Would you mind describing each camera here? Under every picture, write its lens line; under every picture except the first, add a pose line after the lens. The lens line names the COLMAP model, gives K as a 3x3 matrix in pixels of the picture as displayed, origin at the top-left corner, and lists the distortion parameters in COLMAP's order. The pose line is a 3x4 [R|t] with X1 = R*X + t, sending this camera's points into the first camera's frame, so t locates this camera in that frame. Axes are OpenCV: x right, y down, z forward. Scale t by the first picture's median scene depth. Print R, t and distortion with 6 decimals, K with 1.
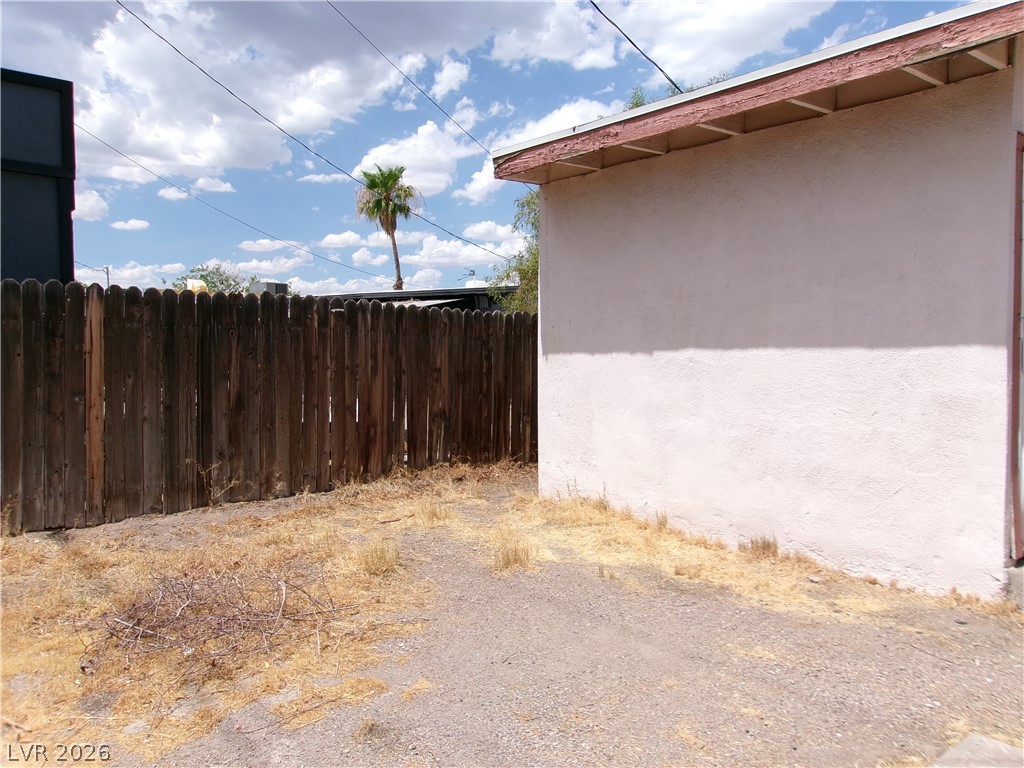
lens RADIAL K [[801.1, 0, 517.6], [0, 801.1, 383.3], [0, 0, 1]] dist [-0.021937, 0.045007]
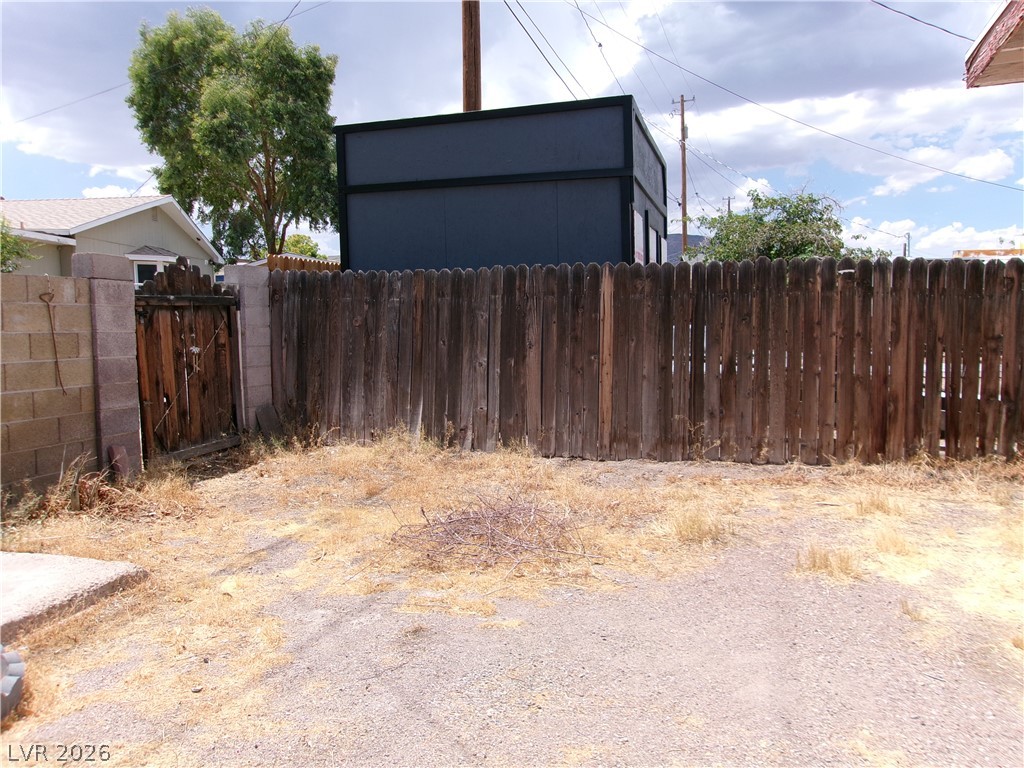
lens RADIAL K [[801.1, 0, 516.4], [0, 801.1, 382.9], [0, 0, 1]] dist [-0.021937, 0.045007]
pose [[0.520700, 0.059044, -0.851696, 0.415249], [-0.022952, 0.998213, 0.055169, -0.006456], [0.853431, -0.009179, 0.521125, 0.226794]]
